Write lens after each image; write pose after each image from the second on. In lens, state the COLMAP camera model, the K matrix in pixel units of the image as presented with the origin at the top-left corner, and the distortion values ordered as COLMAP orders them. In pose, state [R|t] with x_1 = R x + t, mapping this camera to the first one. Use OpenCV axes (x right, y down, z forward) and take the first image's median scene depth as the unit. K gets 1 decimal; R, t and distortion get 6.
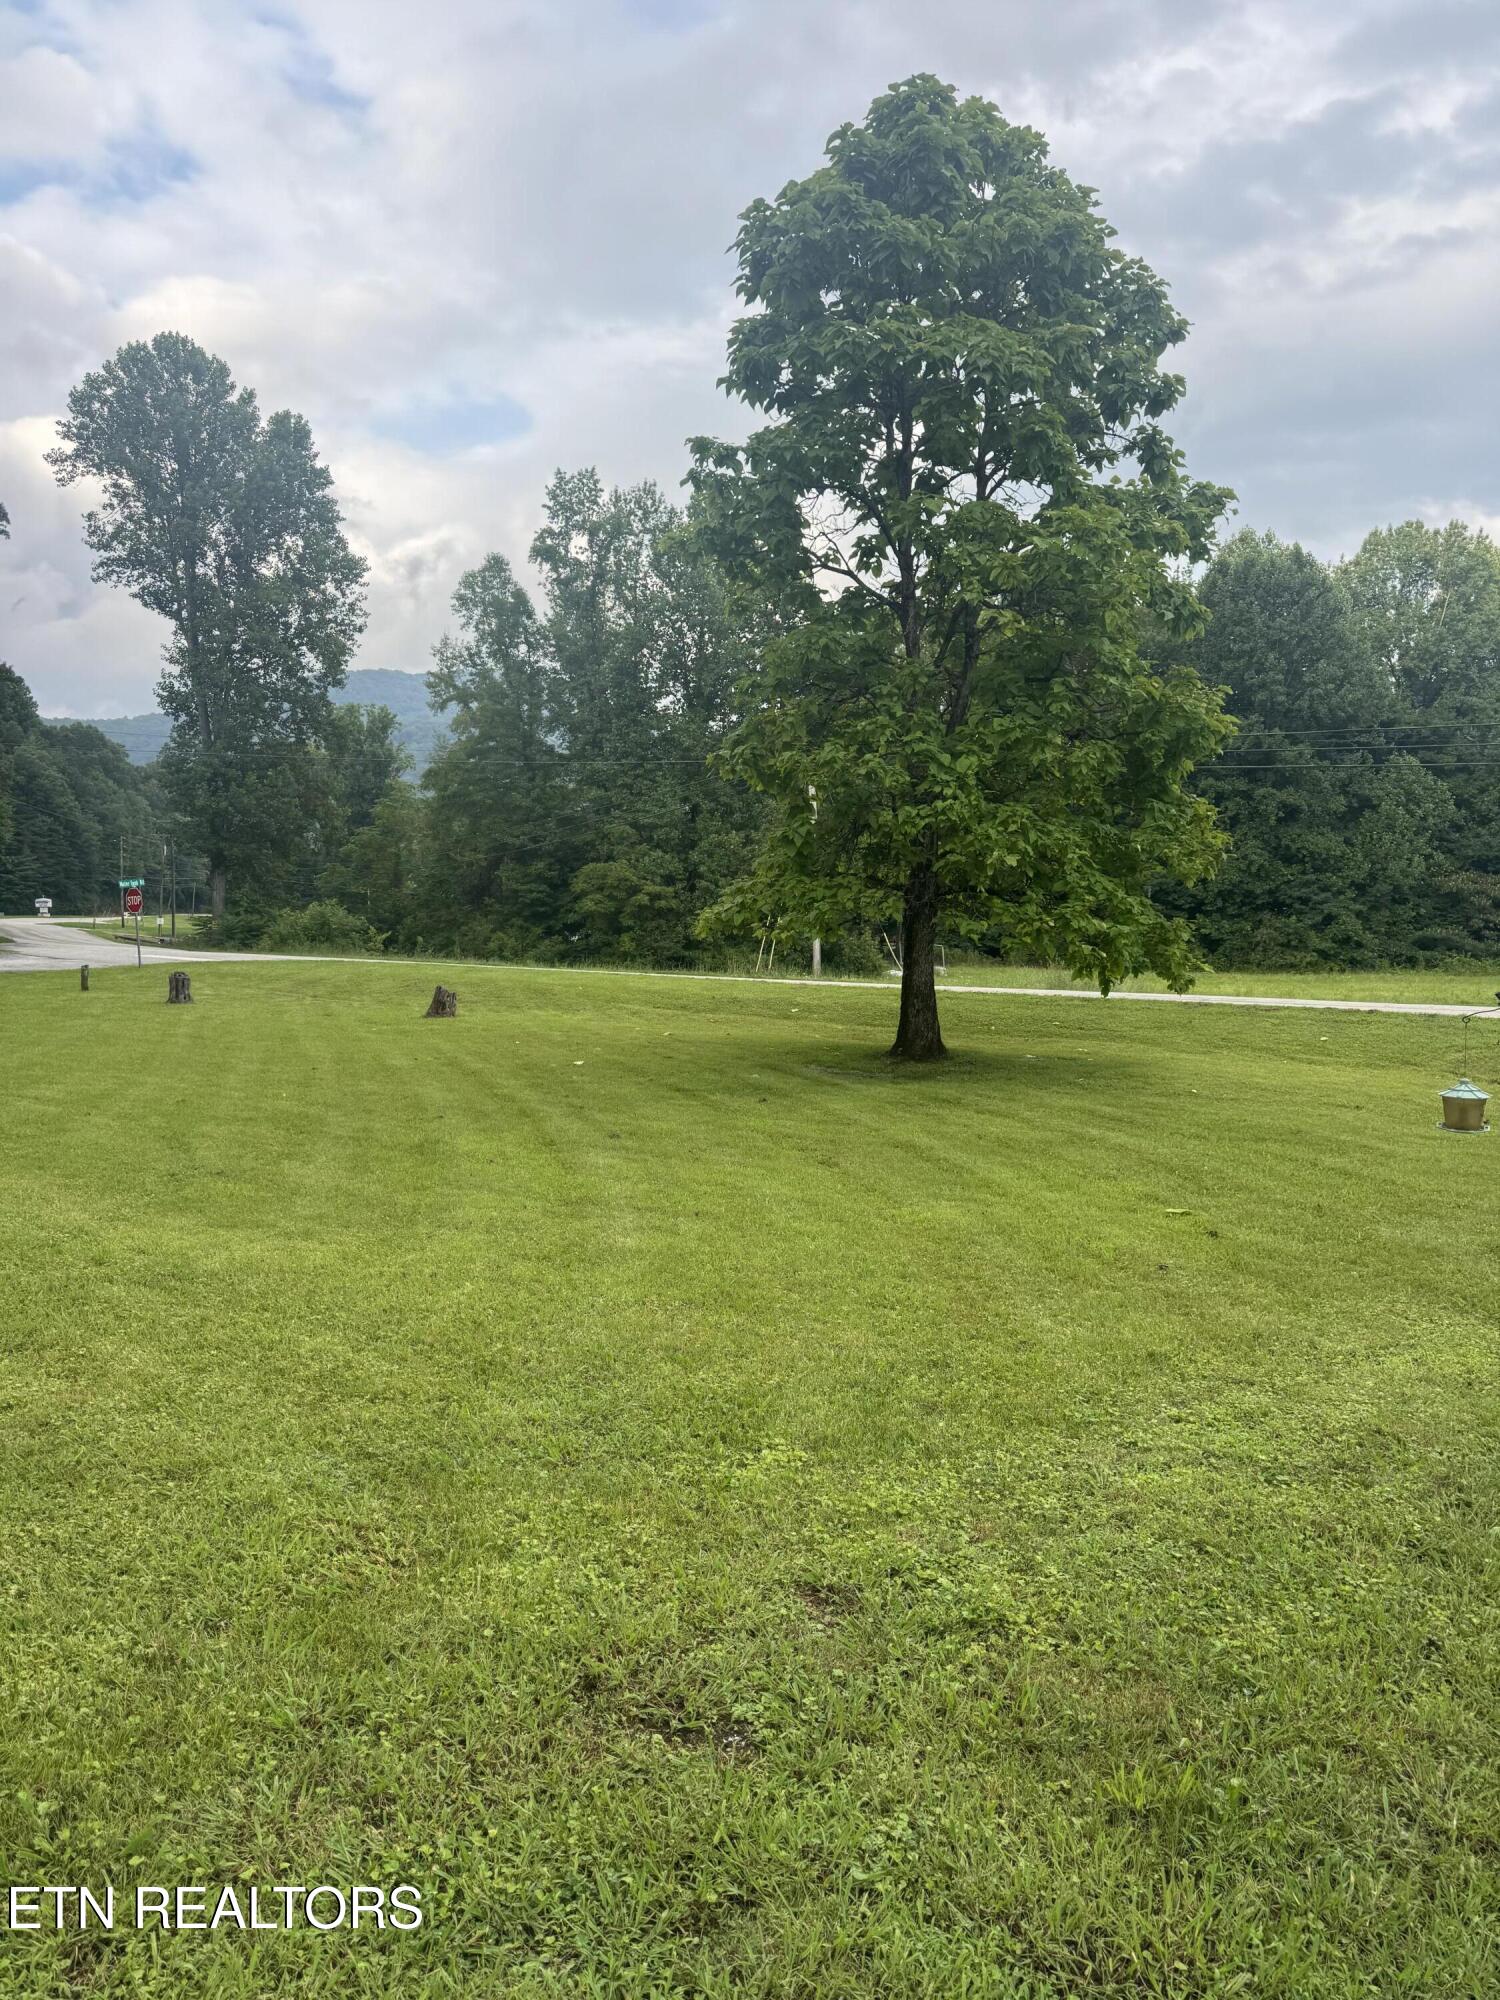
lens RADIAL K [[1399.0, 0, 750.0], [0, 1399.0, 1000.0], [0, 0, 1]] dist [-0.005090, -0.007785]
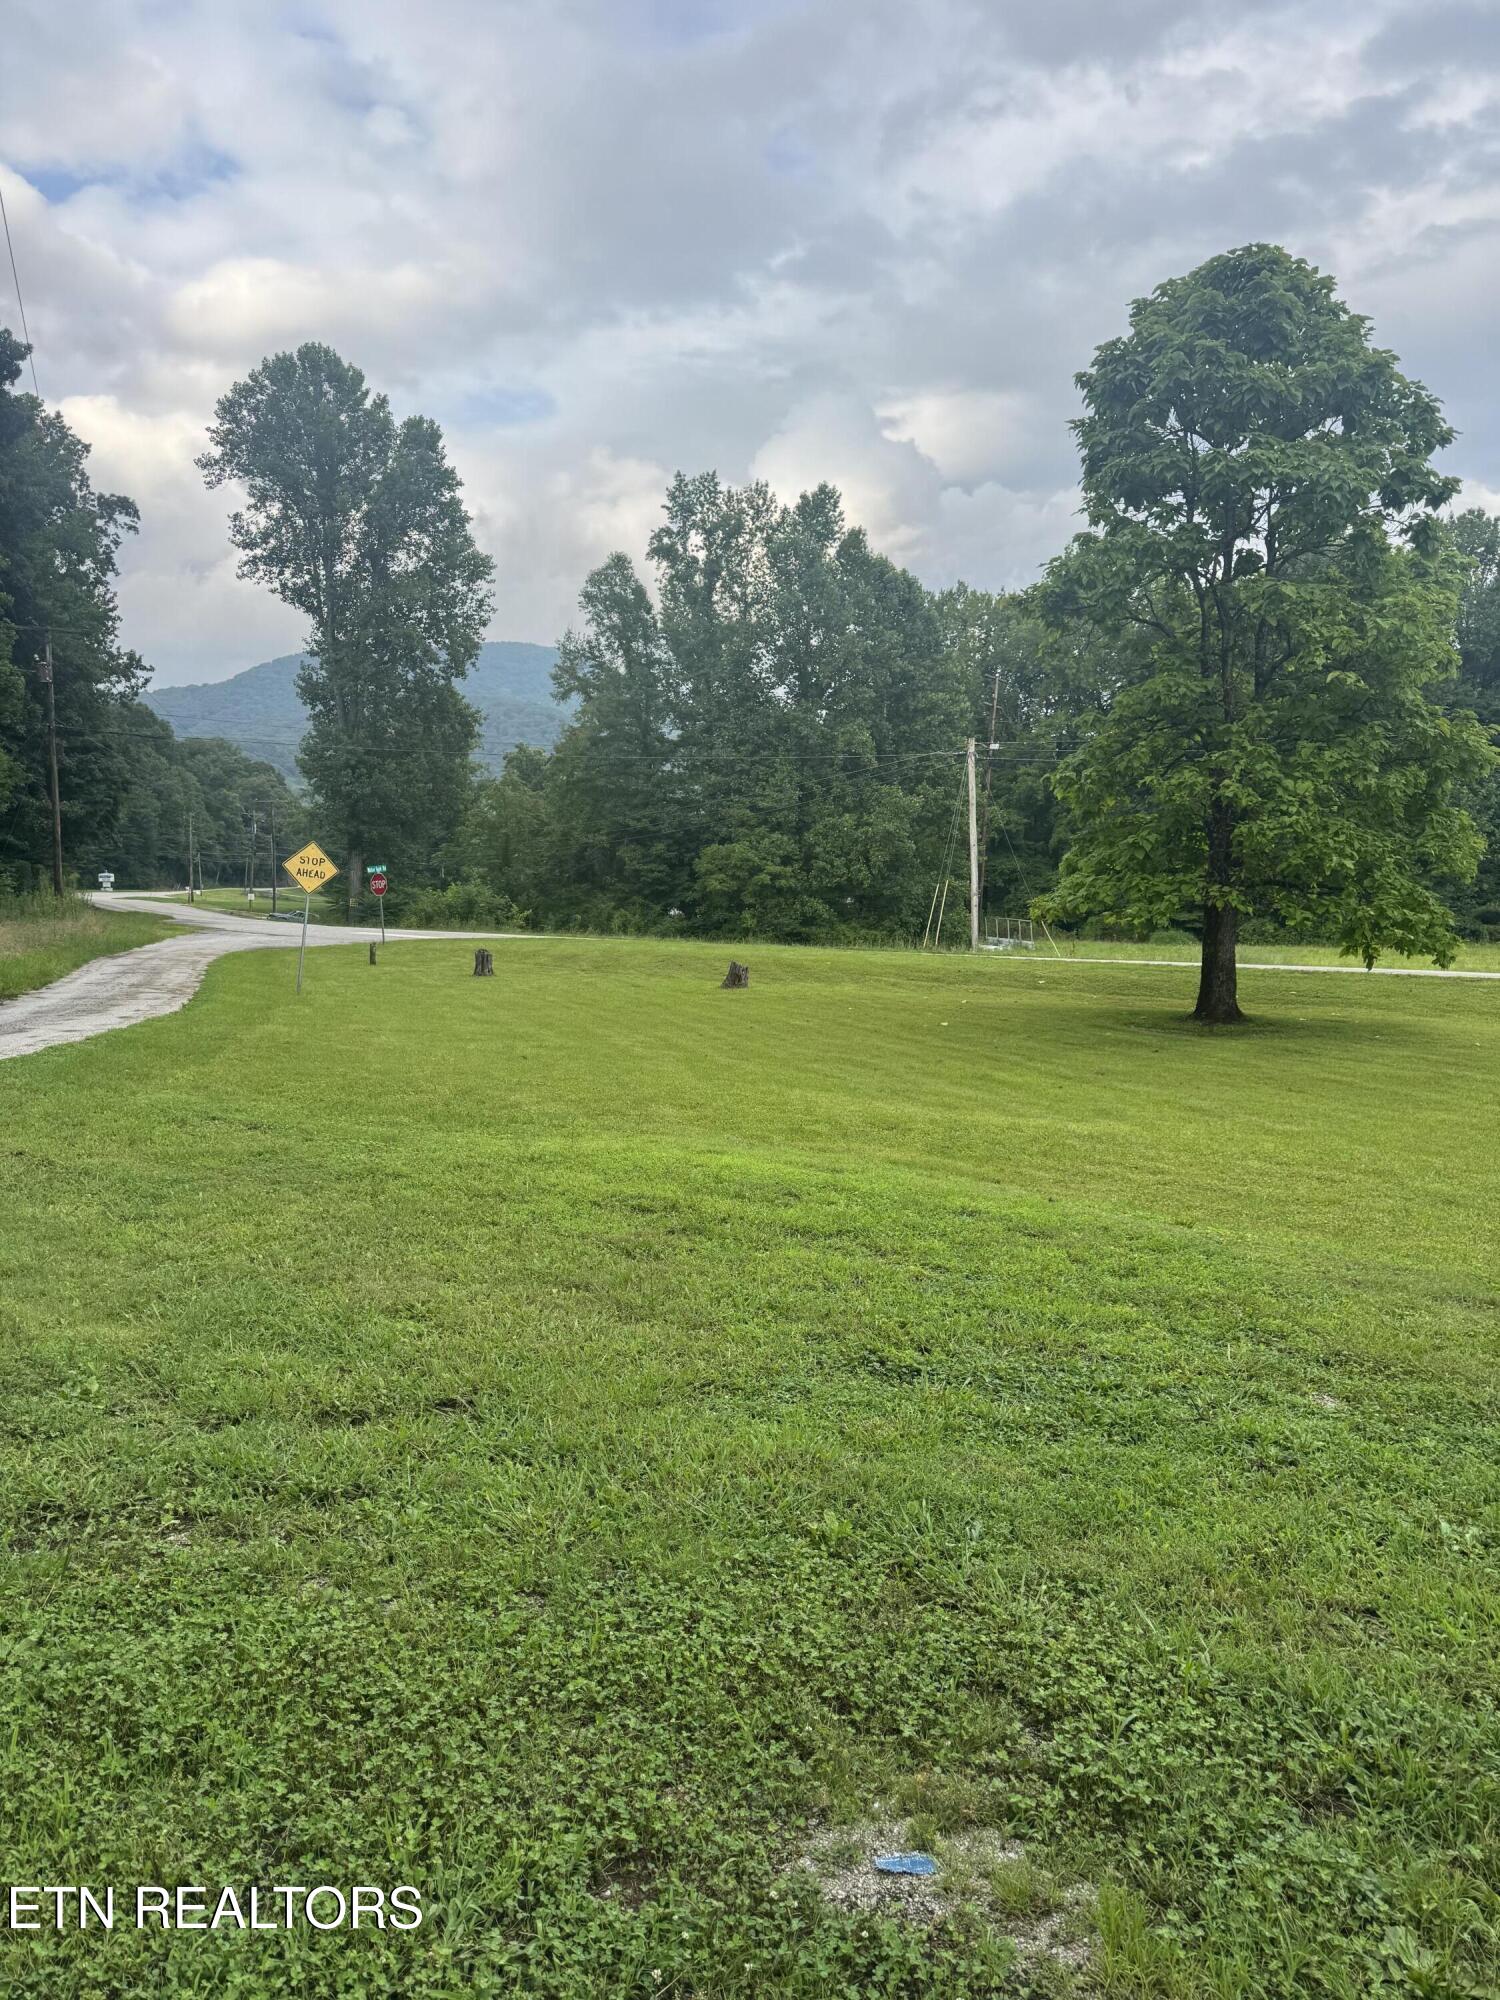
lens RADIAL K [[1397.8, 0, 750.0], [0, 1397.8, 1000.0], [0, 0, 1]] dist [0.003967, -0.042969]
pose [[0.999995, -0.001888, 0.002615, -0.085002], [0.001837, 0.999807, 0.019545, -0.000180], [-0.002652, -0.019540, 0.999806, -0.066509]]
